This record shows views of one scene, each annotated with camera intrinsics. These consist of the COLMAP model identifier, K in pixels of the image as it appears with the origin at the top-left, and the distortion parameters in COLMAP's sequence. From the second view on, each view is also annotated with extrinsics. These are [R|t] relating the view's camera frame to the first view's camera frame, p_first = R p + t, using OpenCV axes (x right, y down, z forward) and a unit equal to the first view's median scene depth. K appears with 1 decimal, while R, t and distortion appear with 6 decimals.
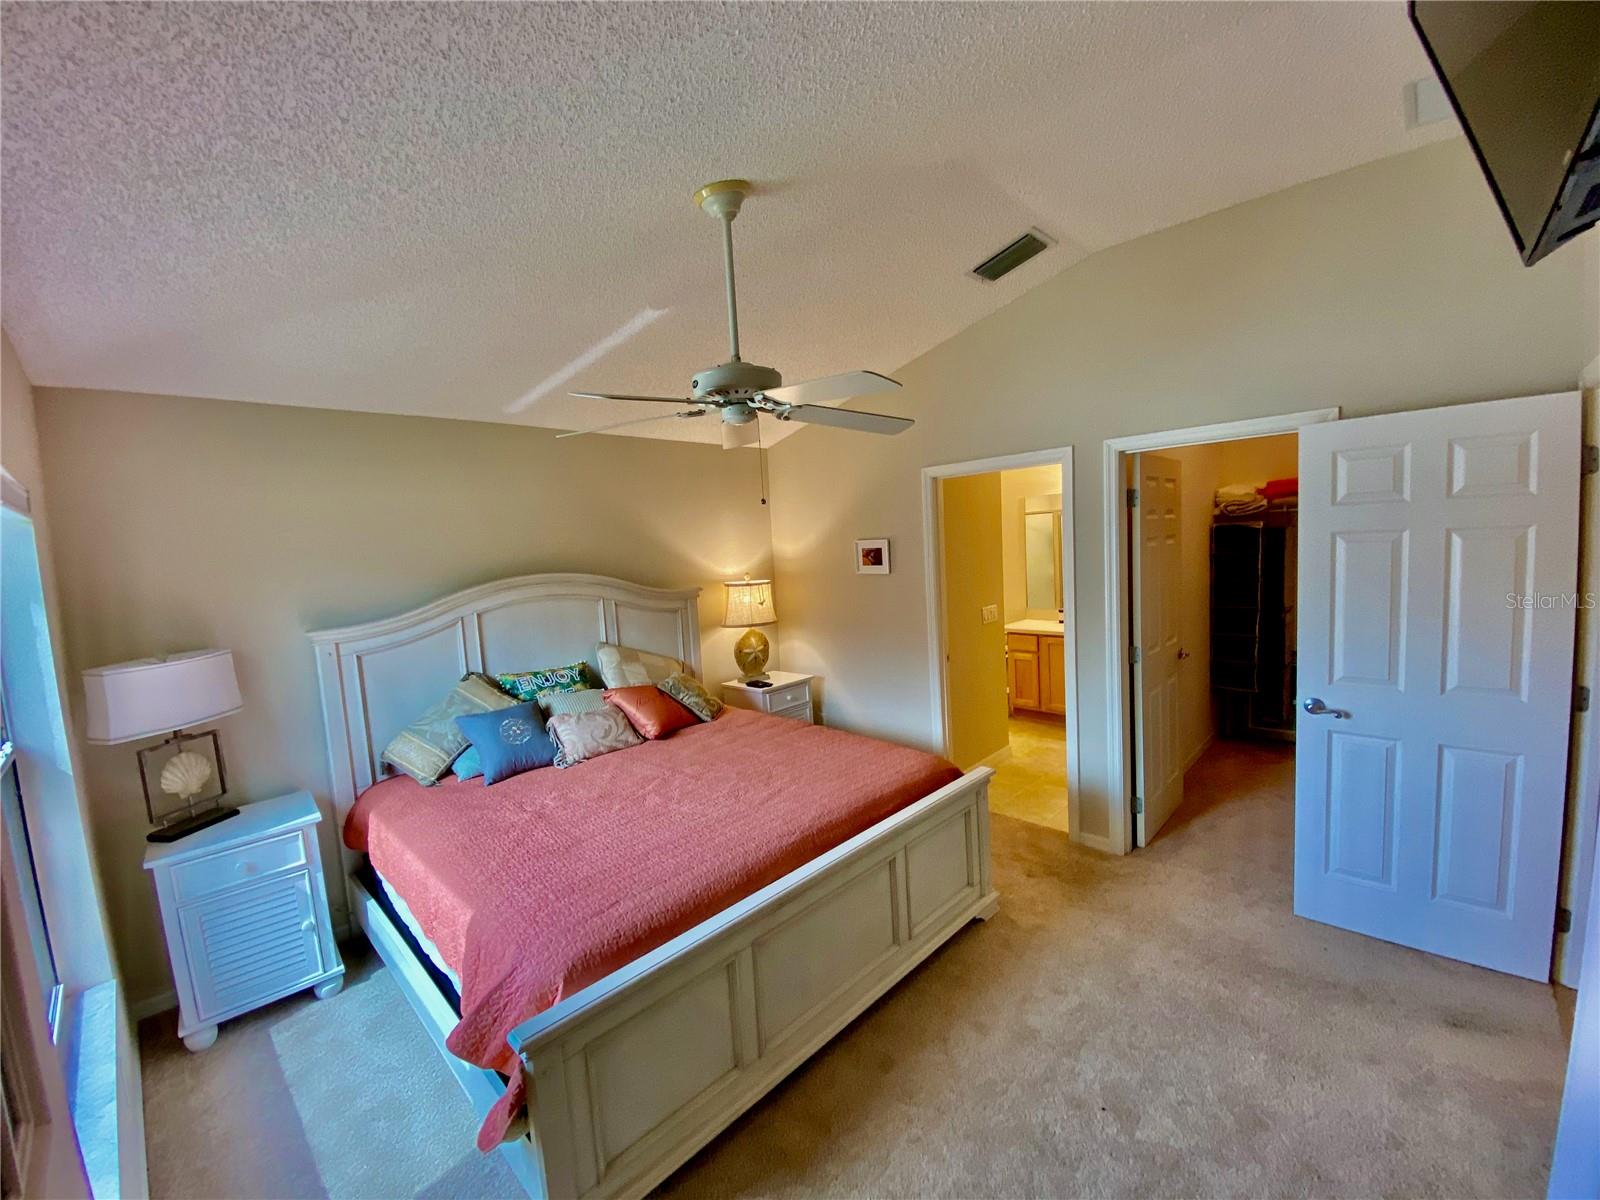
lens RADIAL K [[645.9, 0, 800.0], [0, 645.9, 600.0], [0, 0, 1]] dist [0.063207, -0.042354]
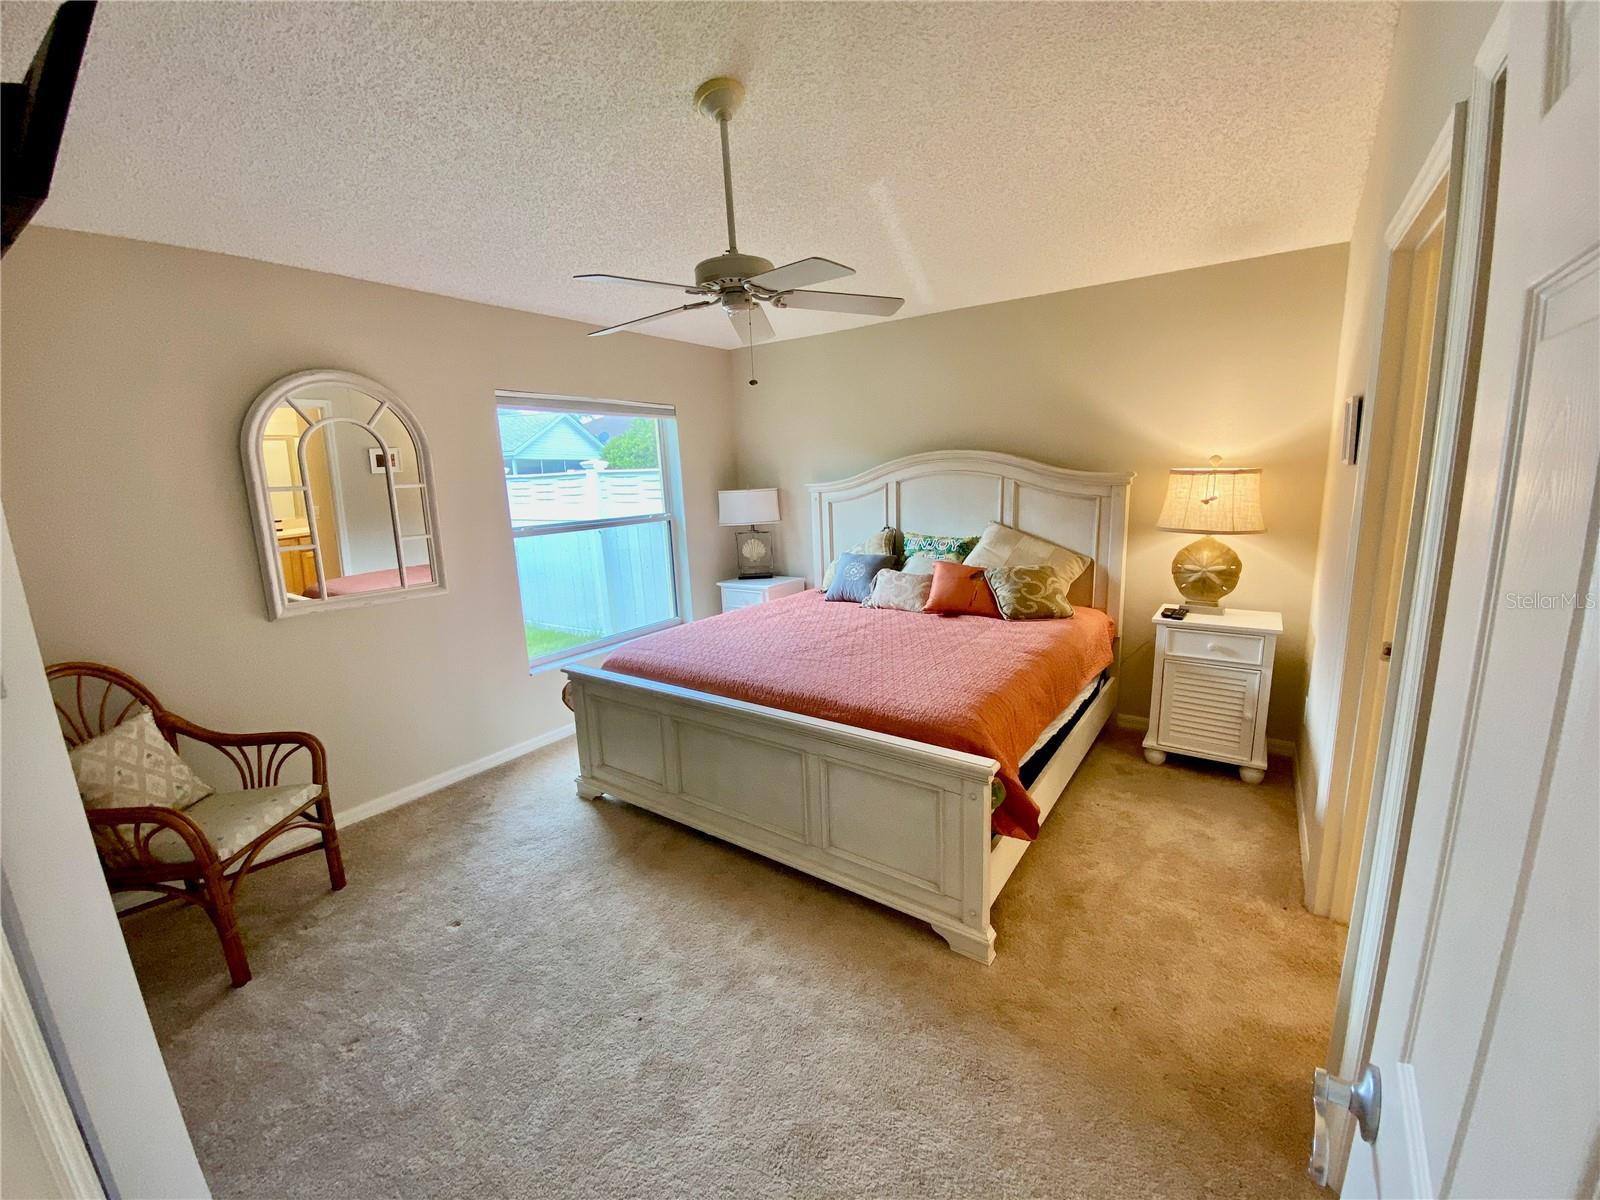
lens RADIAL K [[645.9, 0, 800.0], [0, 645.9, 600.0], [0, 0, 1]] dist [0.063207, -0.042354]
pose [[0.159674, 0.243624, -0.956636, 0.746868], [-0.059264, 0.969687, 0.237056, -0.043970], [0.985389, 0.018842, 0.169272, 0.609549]]
